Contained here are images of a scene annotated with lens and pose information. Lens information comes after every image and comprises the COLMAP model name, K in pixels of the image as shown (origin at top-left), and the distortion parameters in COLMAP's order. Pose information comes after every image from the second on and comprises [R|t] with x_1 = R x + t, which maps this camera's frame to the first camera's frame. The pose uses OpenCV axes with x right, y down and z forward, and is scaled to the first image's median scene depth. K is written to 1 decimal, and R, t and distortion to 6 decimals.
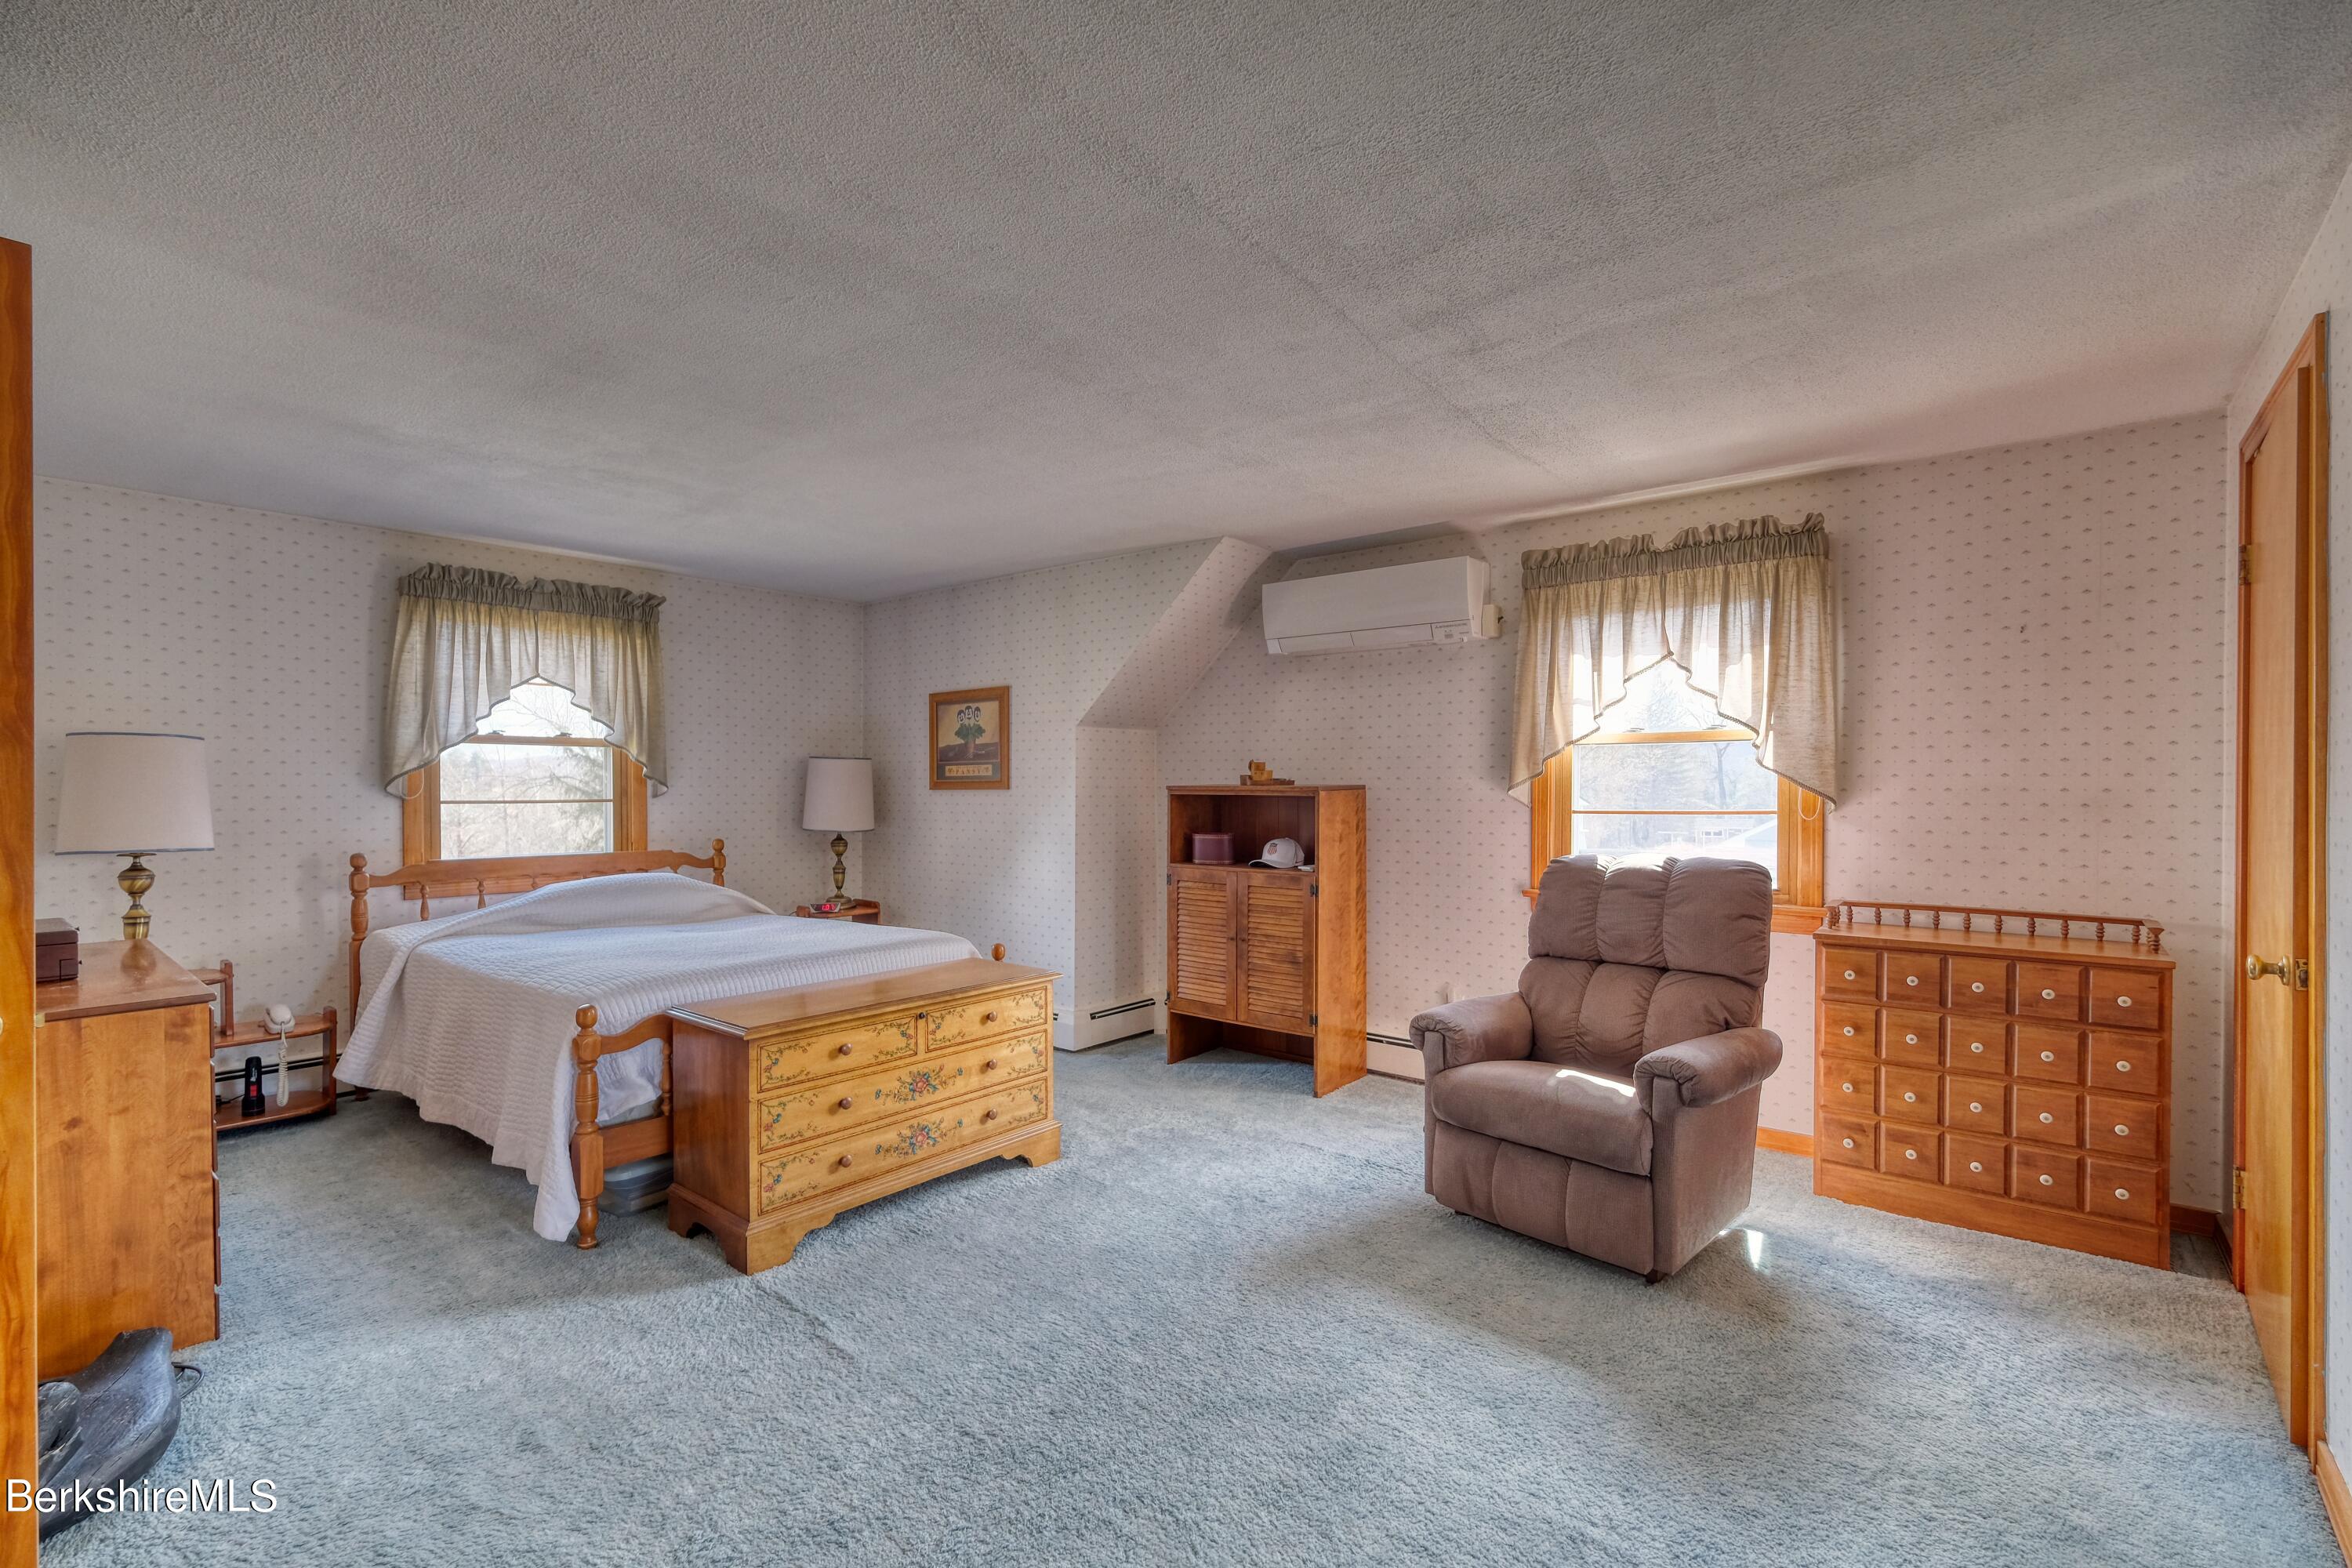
lens RADIAL K [[1029.9, 0, 1175.9], [0, 1029.9, 798.8], [0, 0, 1]] dist [0.001270, 0.000618]
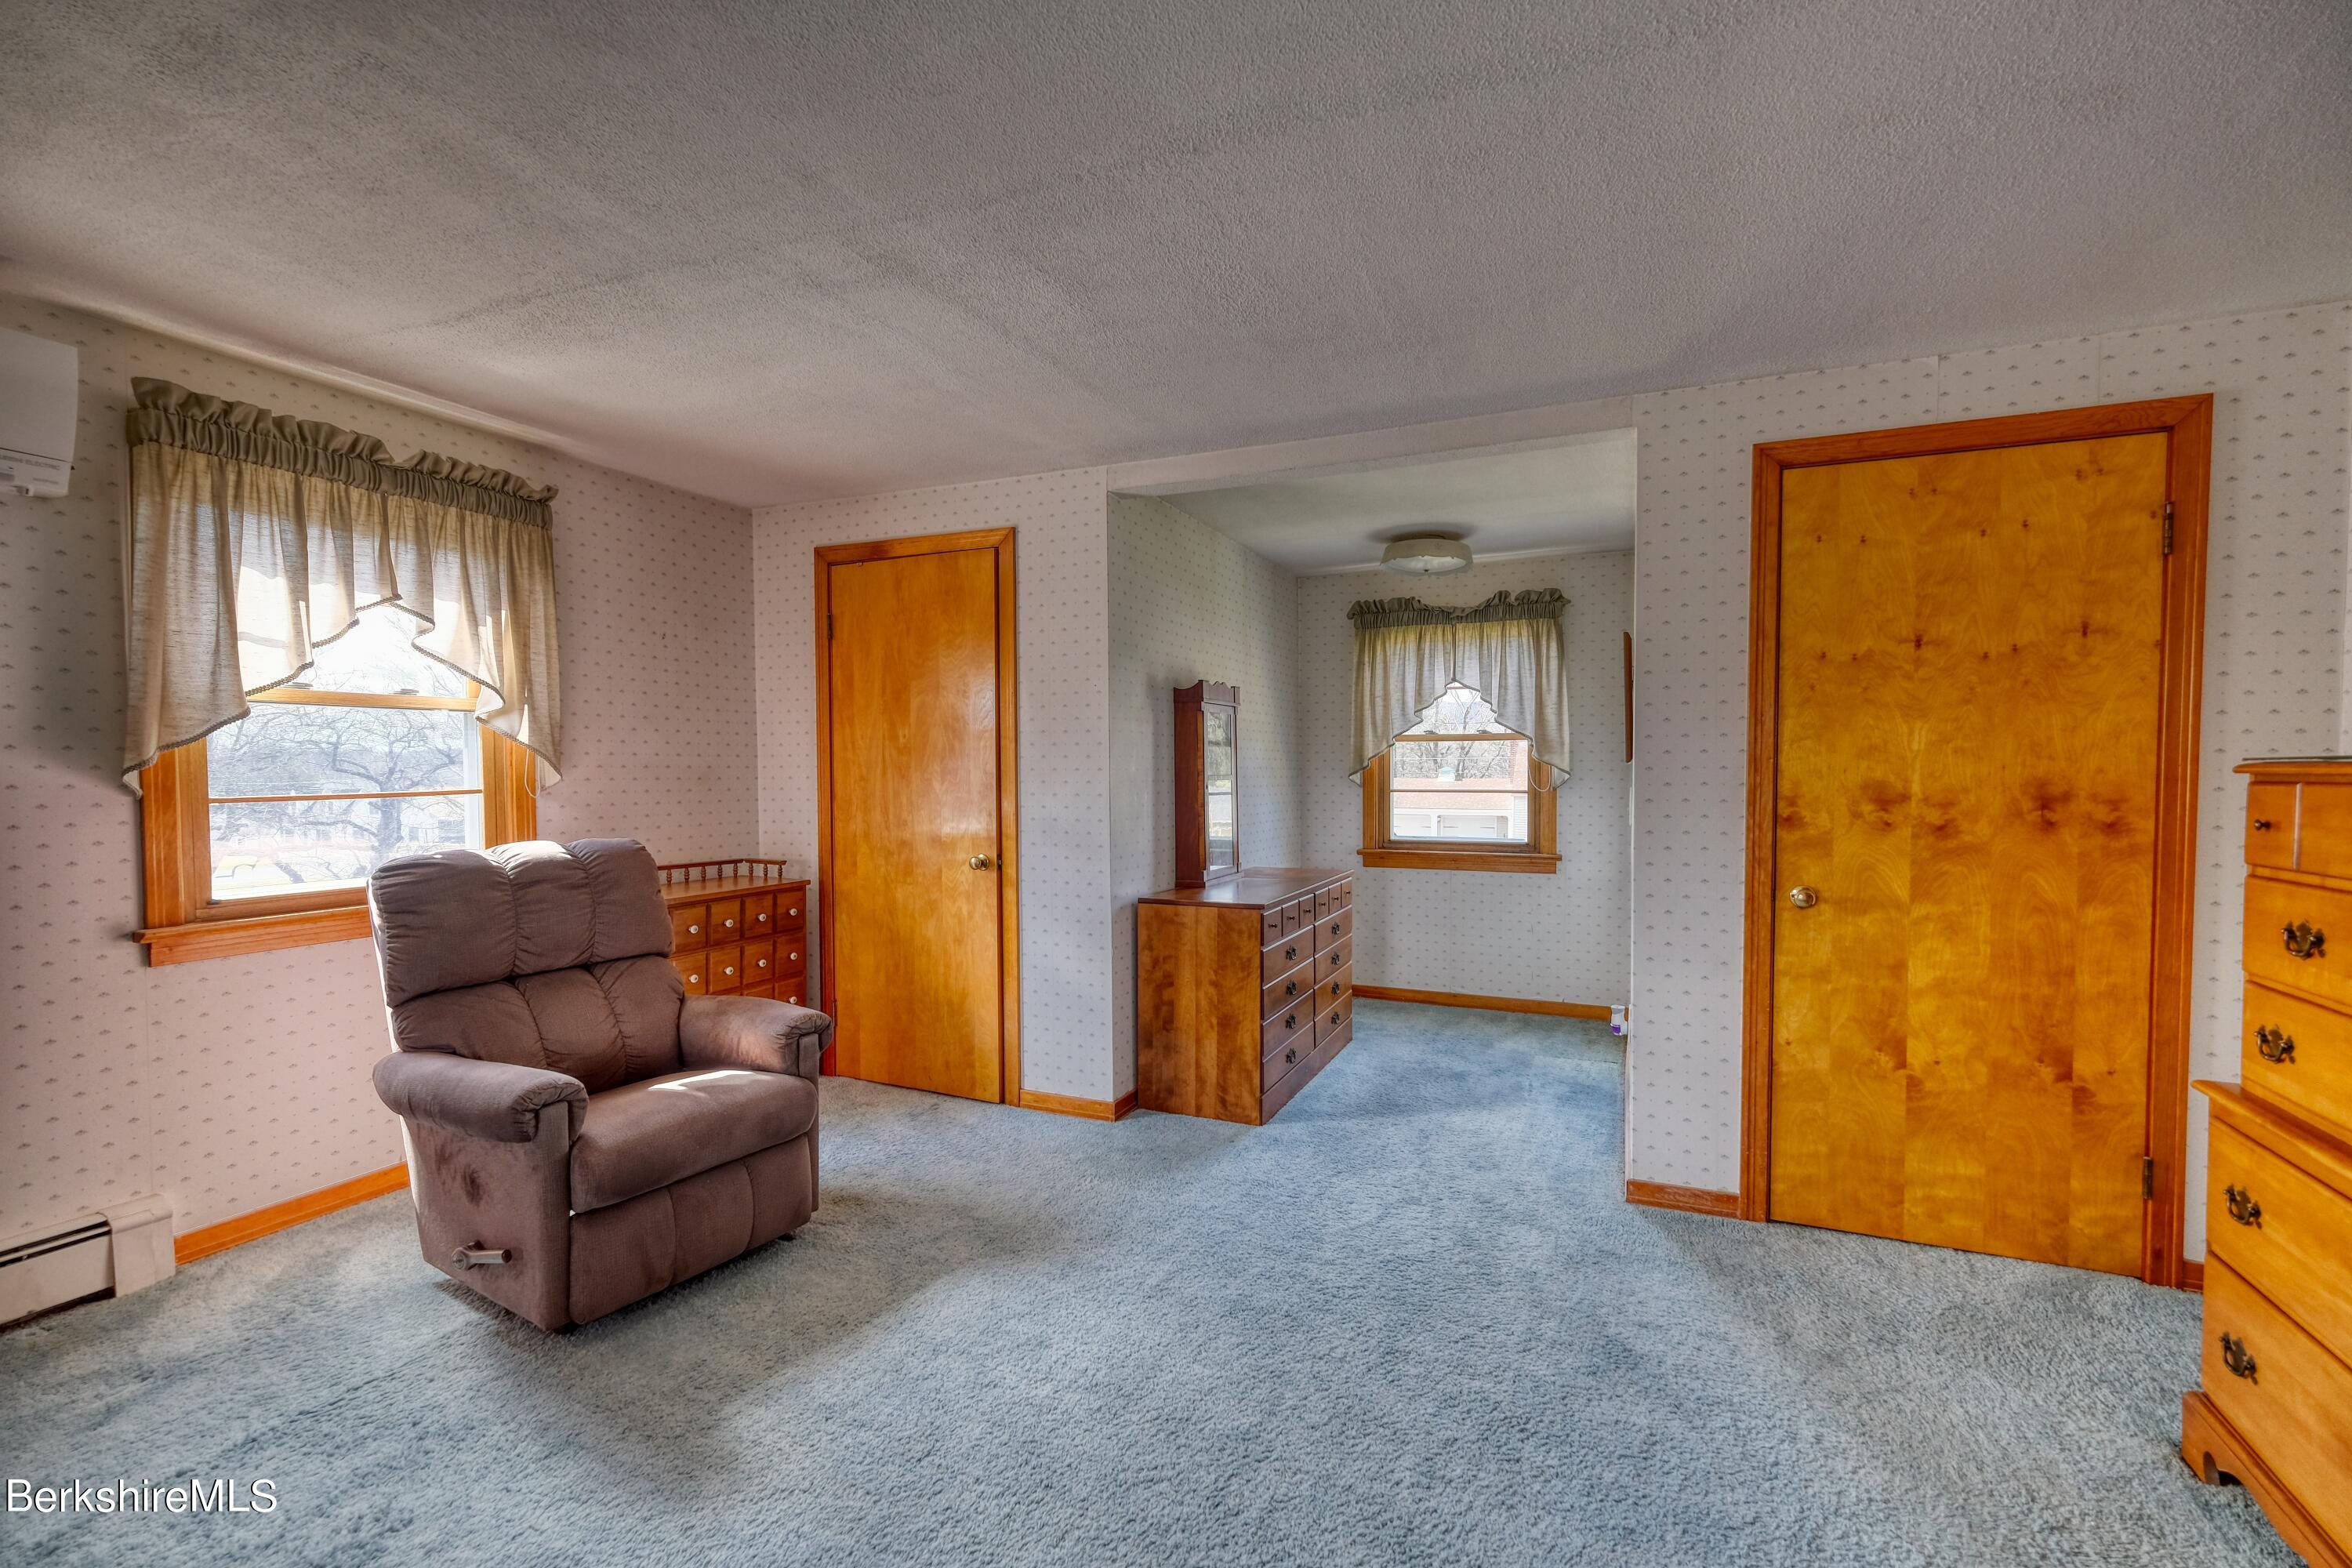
lens RADIAL K [[1029.9, 0, 1175.9], [0, 1029.9, 798.8], [0, 0, 1]] dist [0.001270, 0.000618]
pose [[-0.263969, -0.032331, 0.963989, -0.478536], [0.008813, 0.999315, 0.035930, -0.008671], [-0.964491, 0.017980, -0.263503, 0.659606]]
